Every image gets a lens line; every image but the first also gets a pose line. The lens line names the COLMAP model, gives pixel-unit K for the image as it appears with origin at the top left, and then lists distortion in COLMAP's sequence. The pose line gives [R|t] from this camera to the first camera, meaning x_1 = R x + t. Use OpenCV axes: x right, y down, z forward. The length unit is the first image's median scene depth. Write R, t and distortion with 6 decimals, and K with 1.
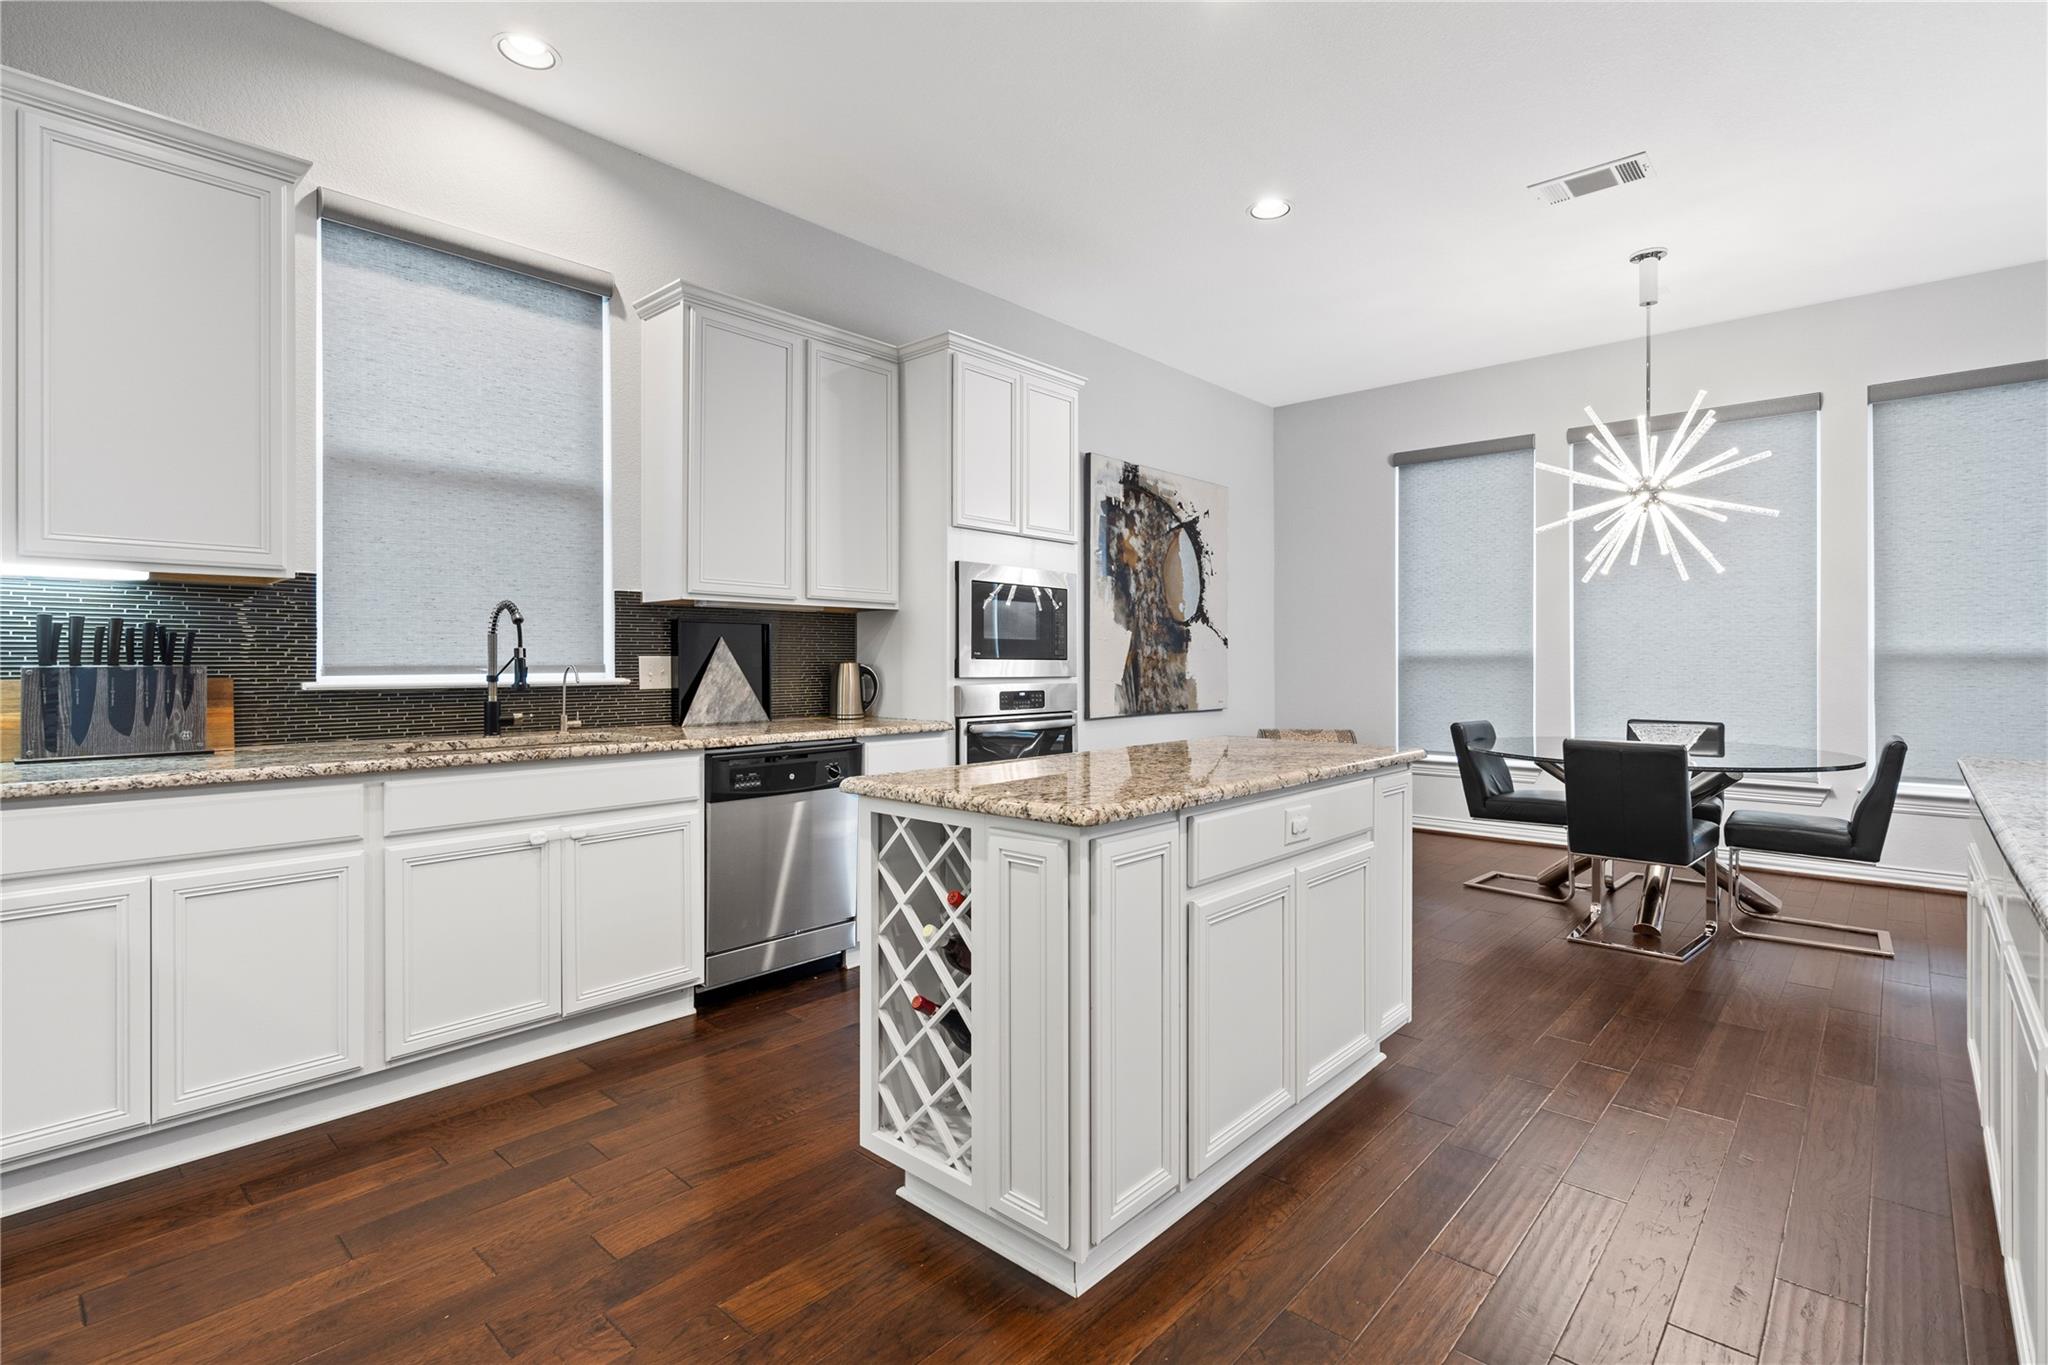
lens RADIAL K [[968.3, 0, 1022.2], [0, 968.3, 660.3], [0, 0, 1]] dist [0.001629, 0.000303]
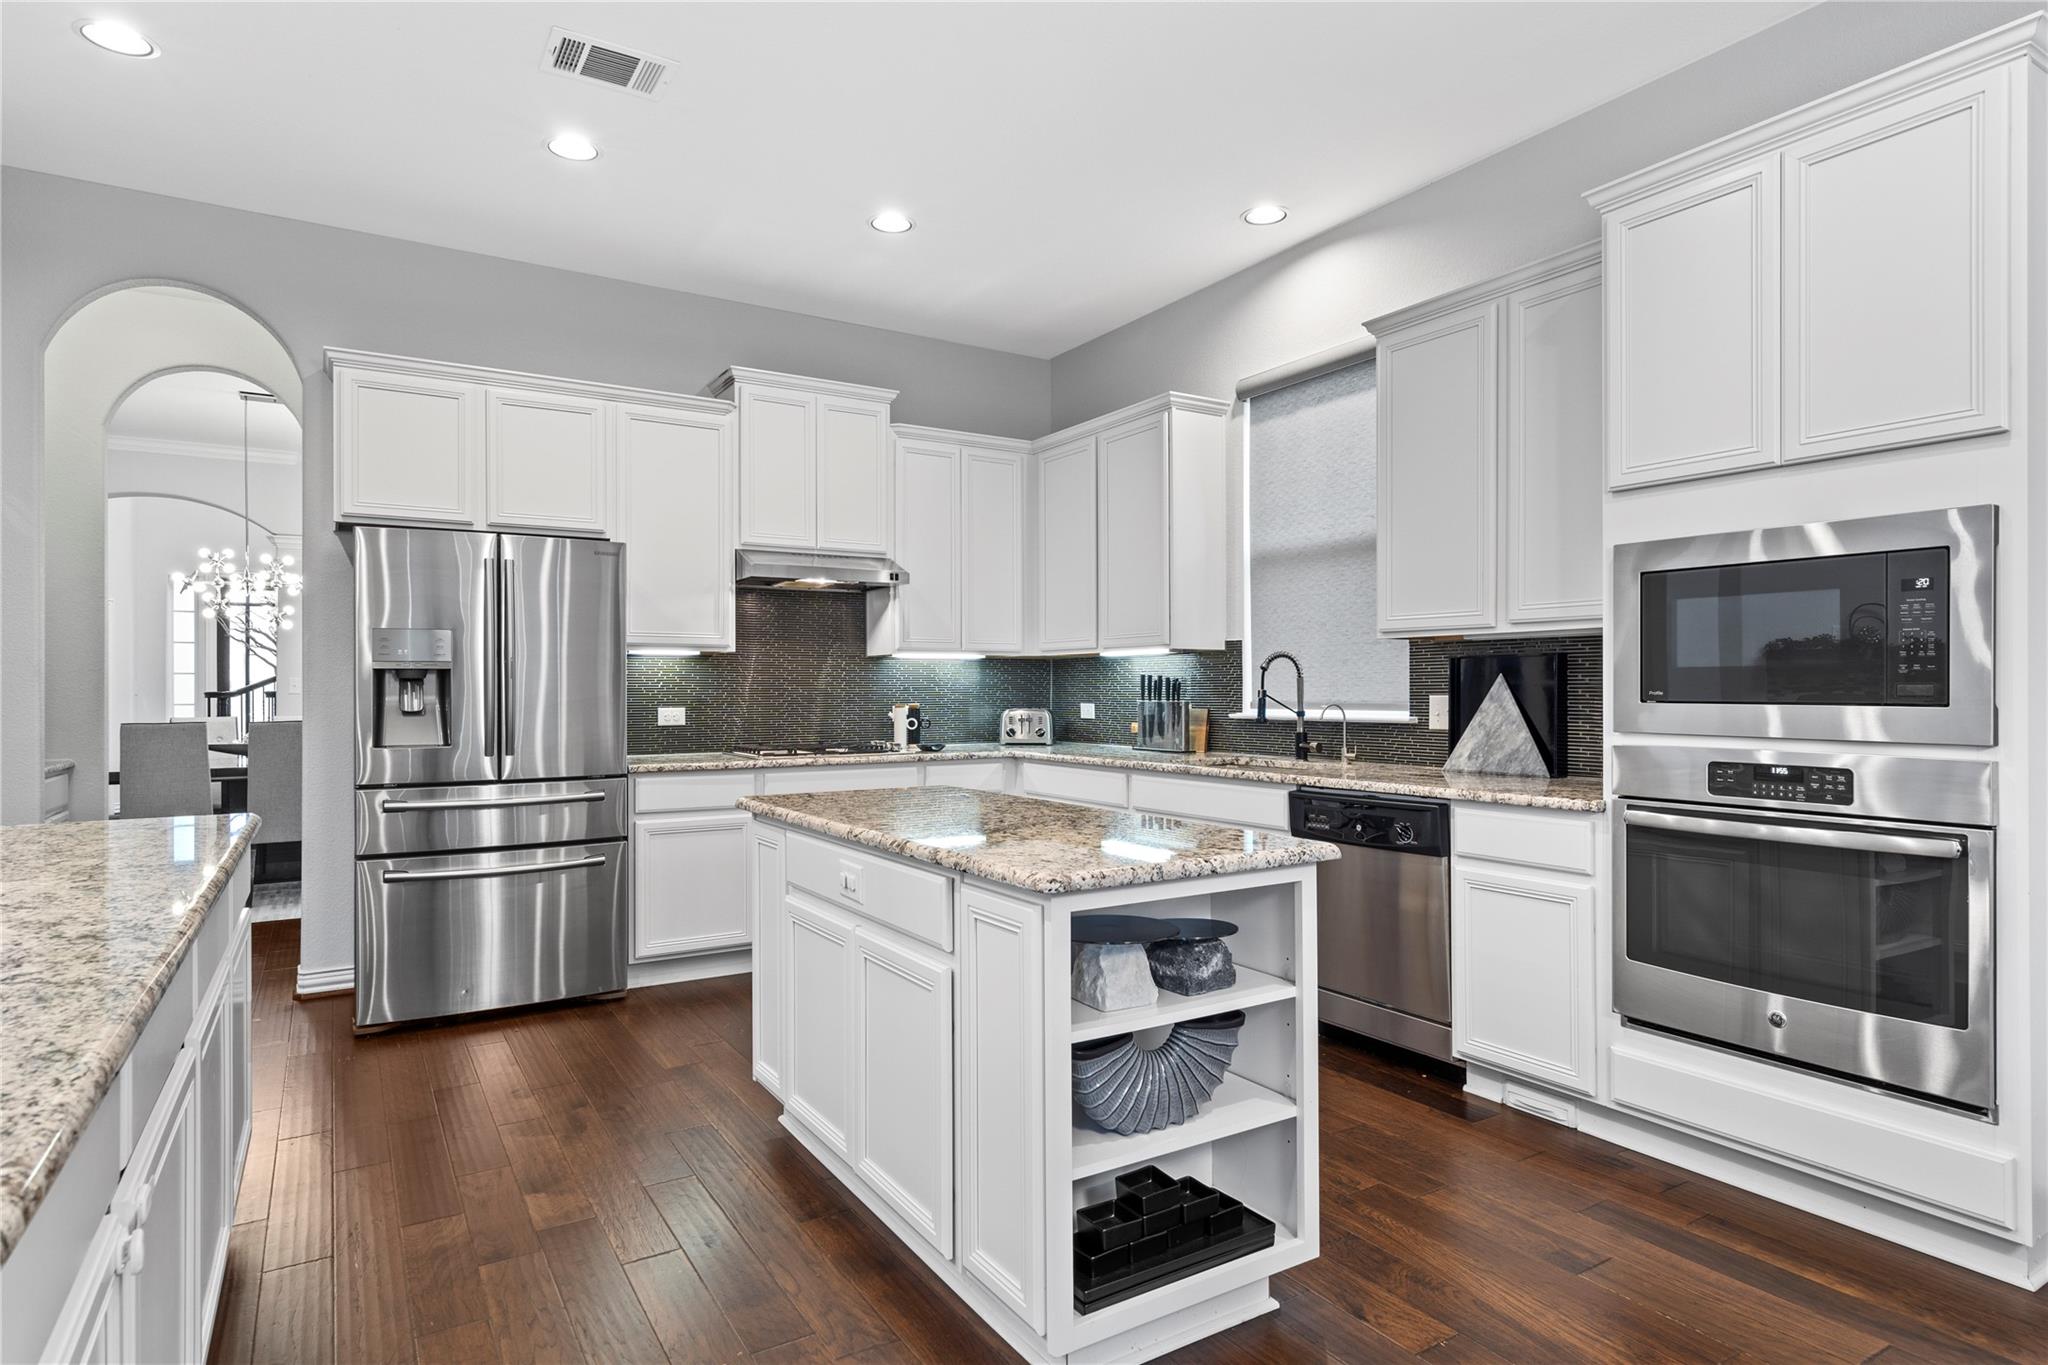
lens RADIAL K [[1101.8, 0, 1008.3], [0, 1101.8, 689.2], [0, 0, 1]] dist [0.007303, 0.000158]
pose [[-0.284090, 0.002053, -0.958795, 0.701881], [0.006526, 0.999979, 0.000207, -0.011851], [0.958775, -0.006198, -0.284098, 0.793957]]
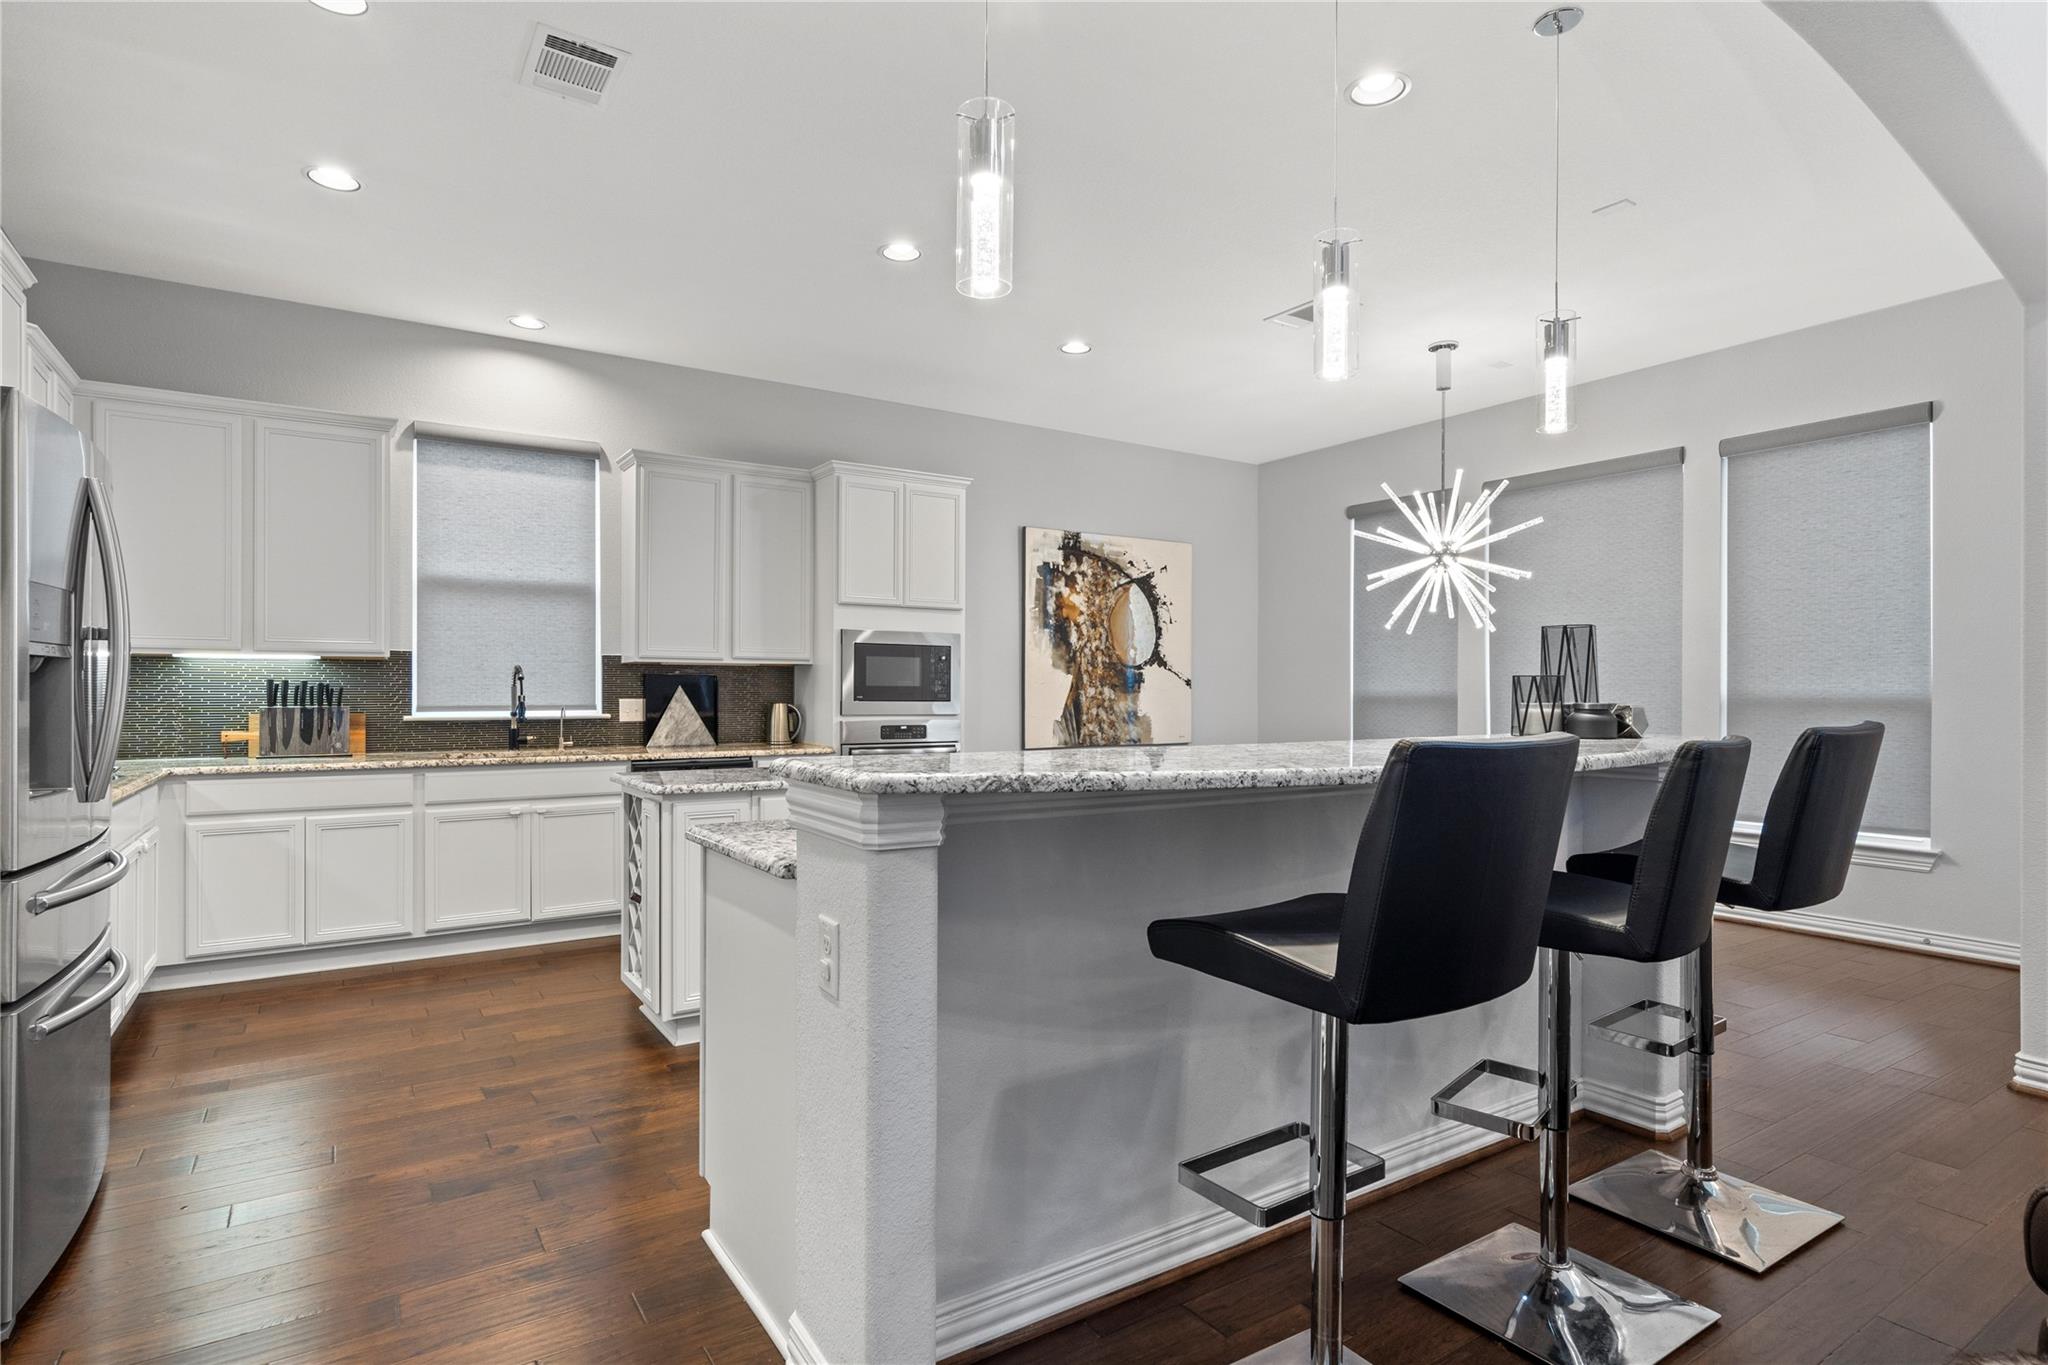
lens RADIAL K [[1056.2, 0, 1014.3], [0, 1056.2, 688.6], [0, 0, 1]] dist [0.007032, 0.000794]
pose [[0.966972, 0.001541, -0.254879, 0.522659], [-0.001849, 0.999998, -0.000970, -0.017407], [0.254877, 0.001410, 0.966973, -0.354735]]
